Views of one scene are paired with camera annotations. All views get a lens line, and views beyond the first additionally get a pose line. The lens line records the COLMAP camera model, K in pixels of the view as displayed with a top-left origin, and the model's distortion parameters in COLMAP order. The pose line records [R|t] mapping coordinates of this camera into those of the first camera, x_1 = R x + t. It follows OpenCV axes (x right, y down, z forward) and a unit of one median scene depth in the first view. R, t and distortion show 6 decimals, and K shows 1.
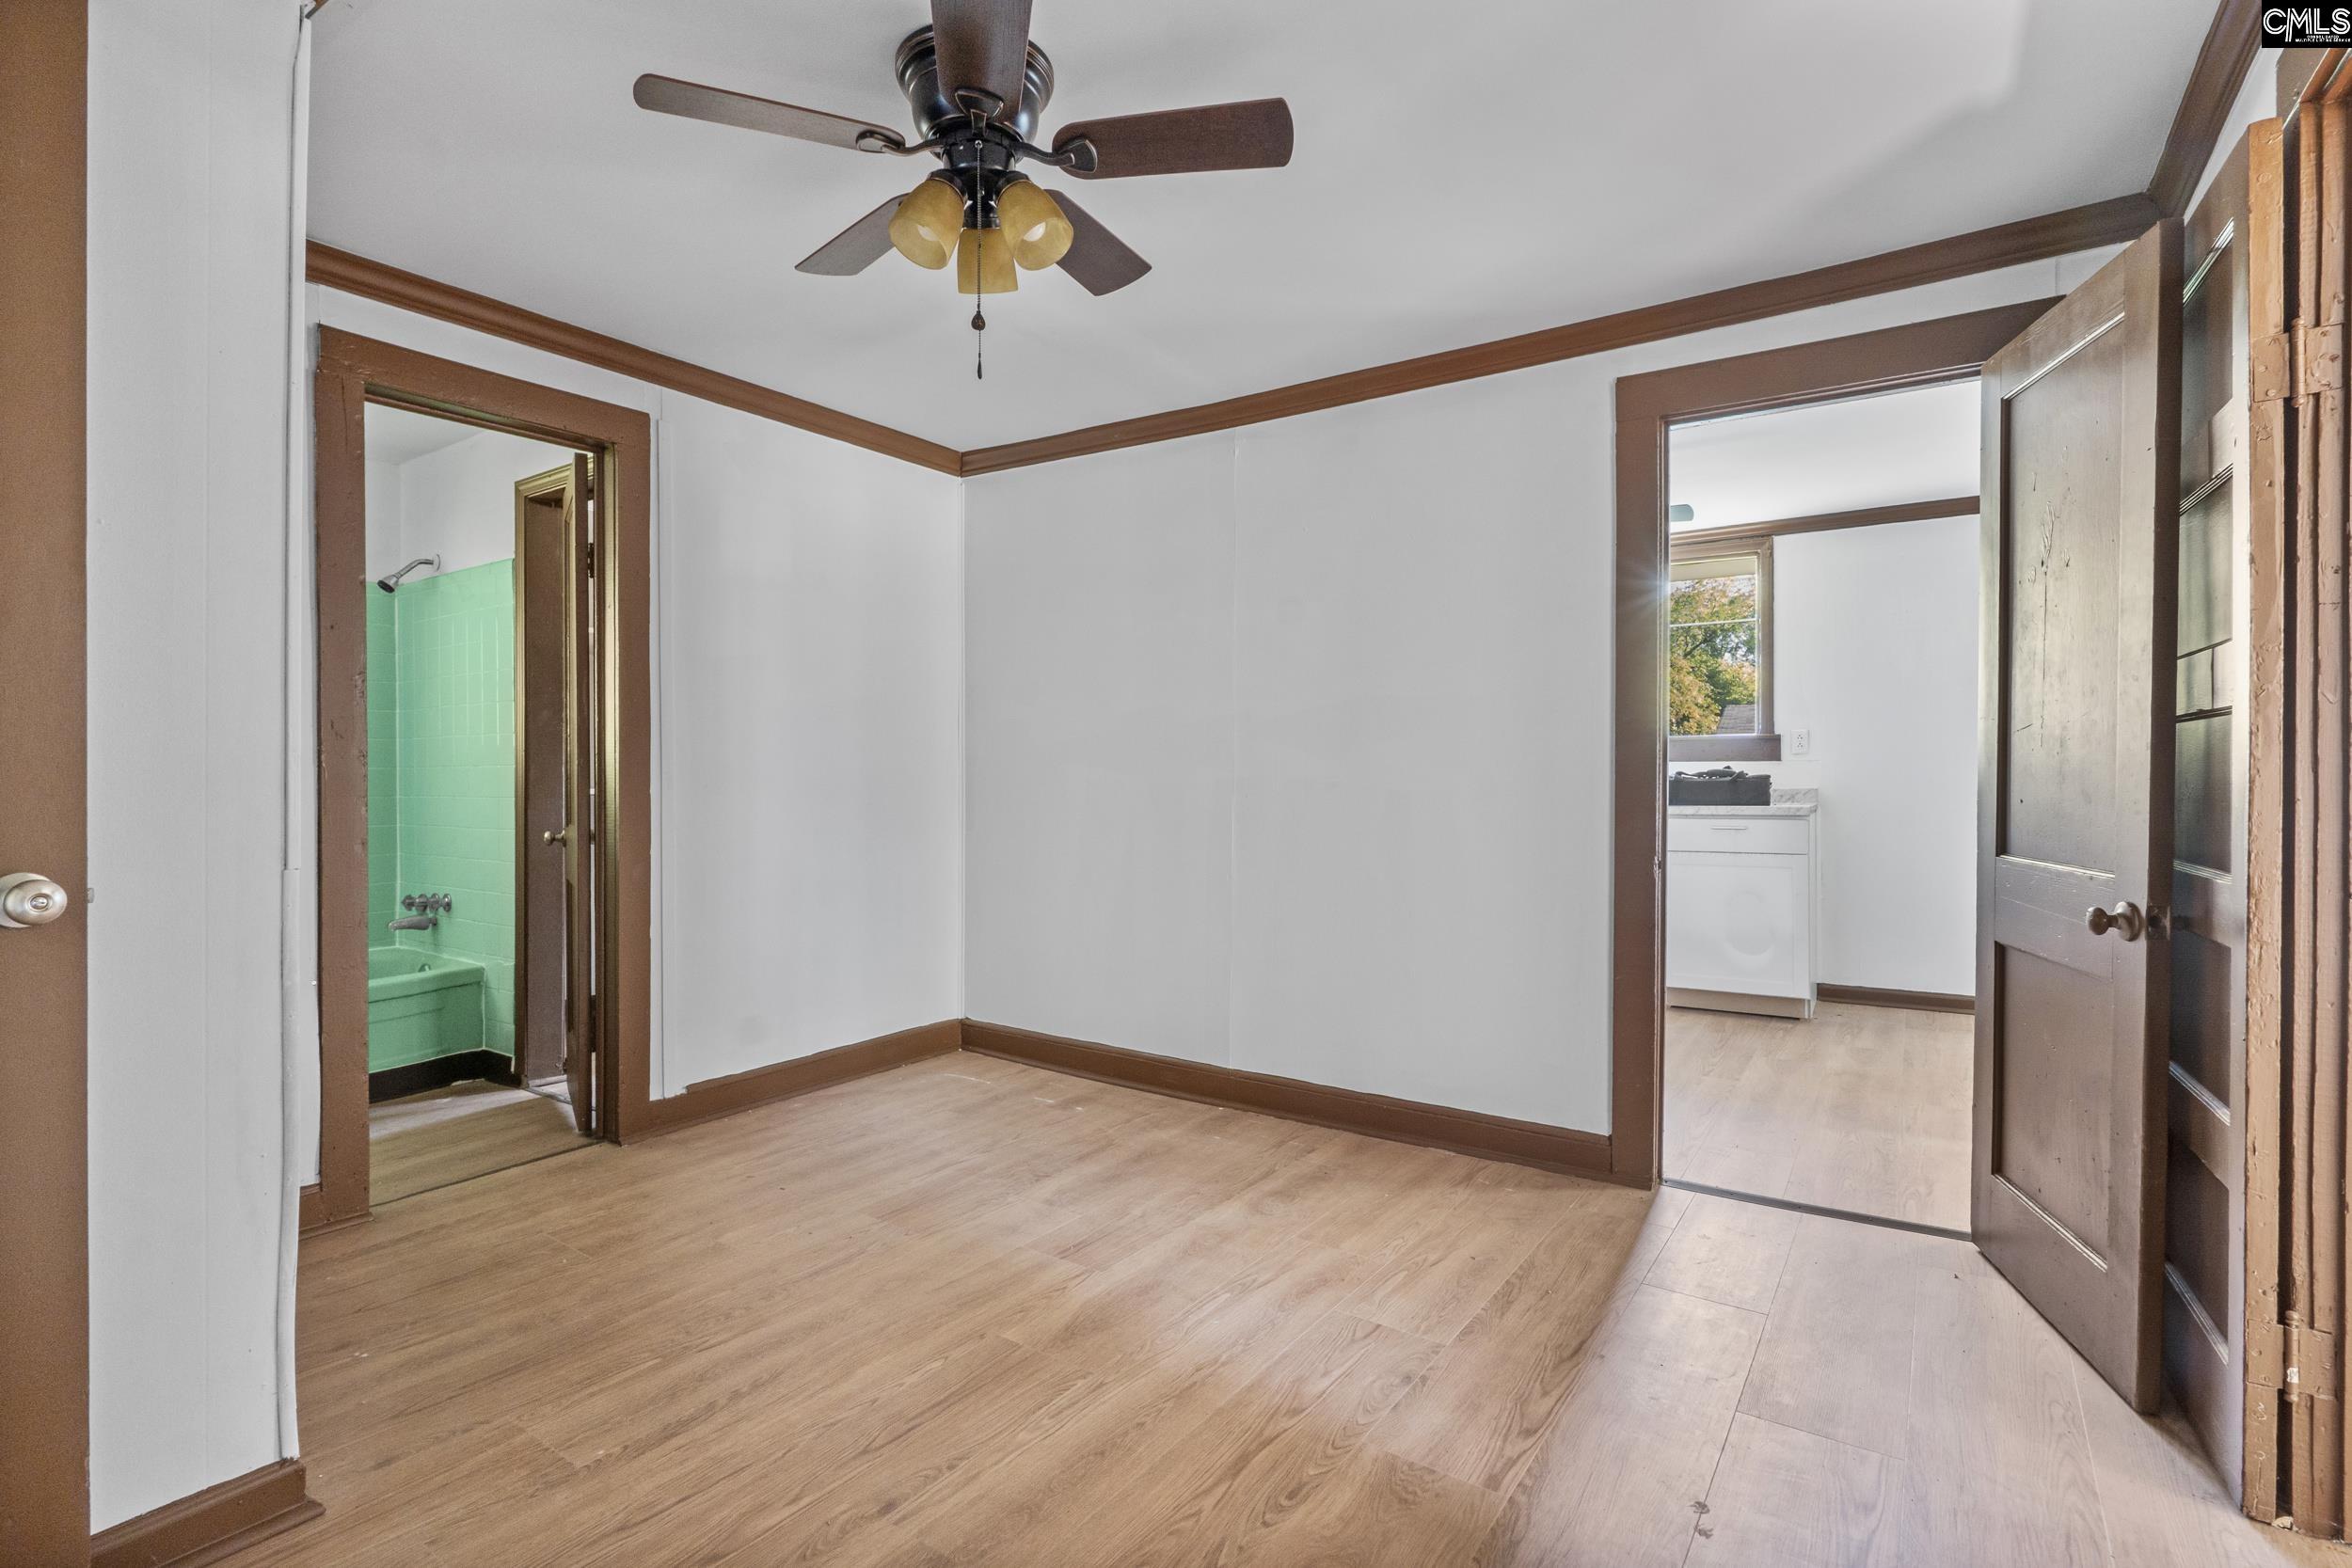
lens RADIAL K [[1124.6, 0, 1175.6], [0, 1124.6, 778.3], [0, 0, 1]] dist [0.001521, 0.000349]
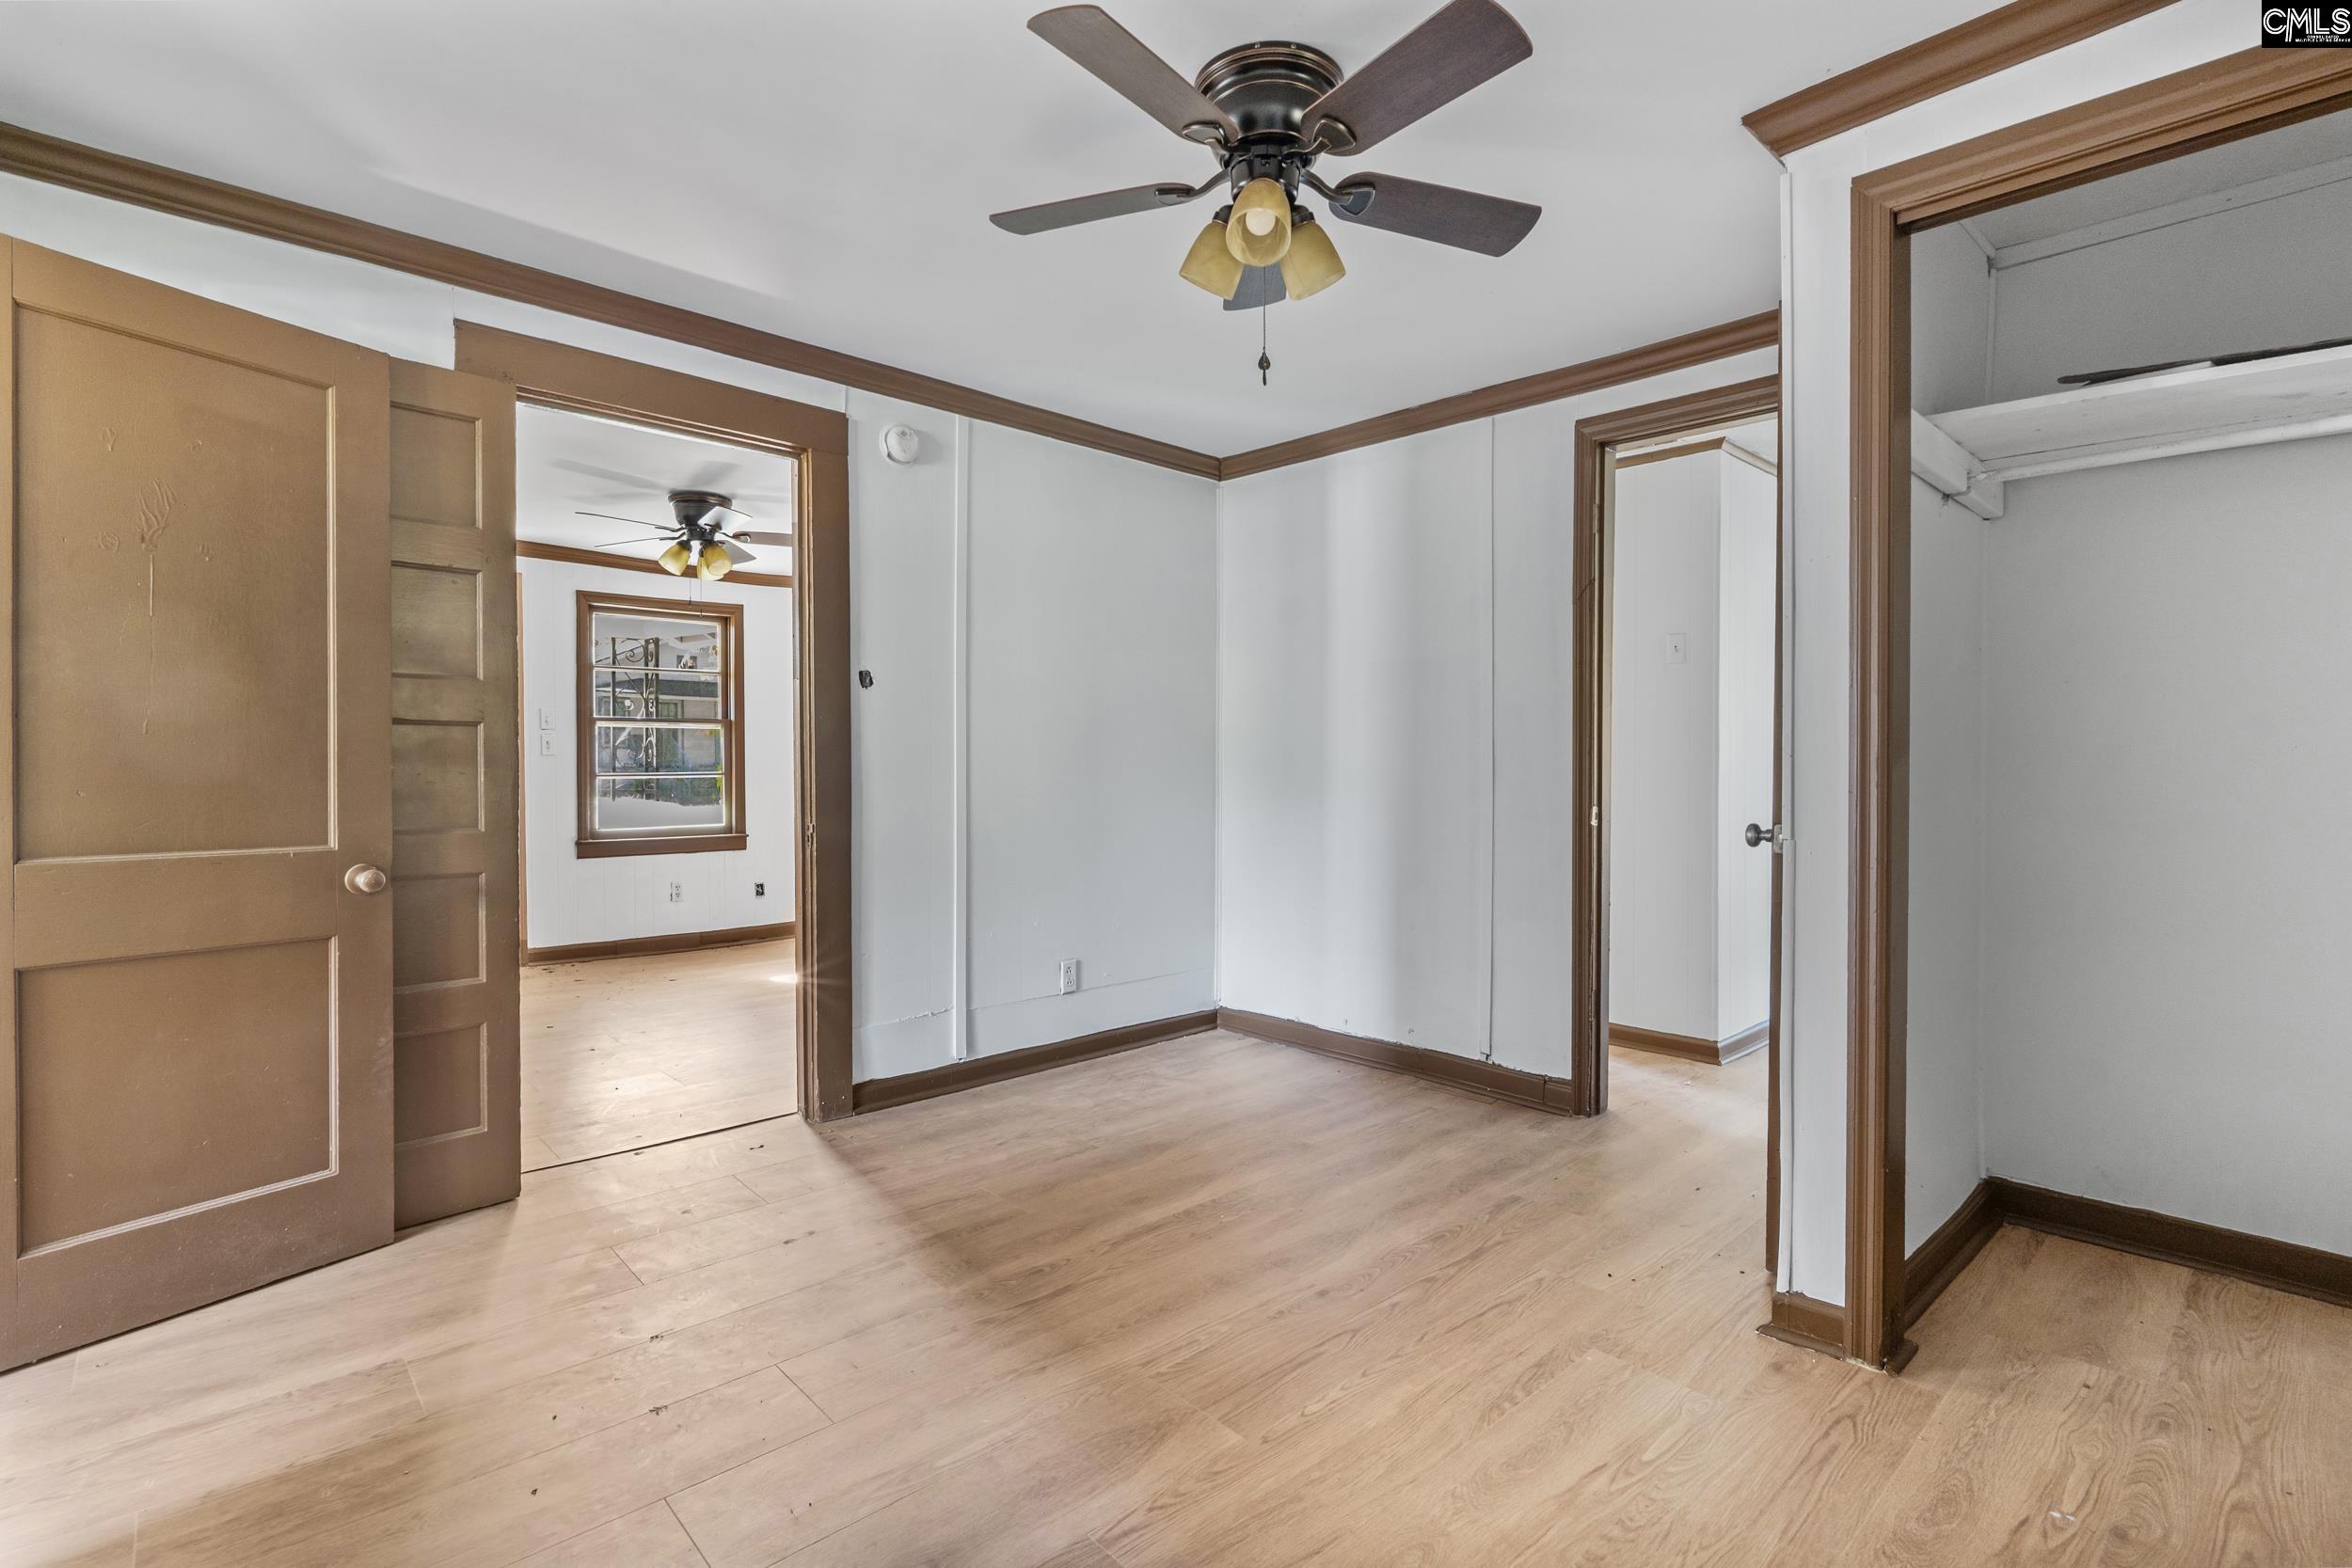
lens RADIAL K [[1124.6, 0, 1176.7], [0, 1124.6, 779.8], [0, 0, 1]] dist [0.001521, 0.000349]
pose [[-0.978053, -0.001668, 0.208351, -0.318042], [0.001754, 0.999867, 0.016241, -0.005605], [-0.208350, 0.016250, -0.977919, 2.059733]]
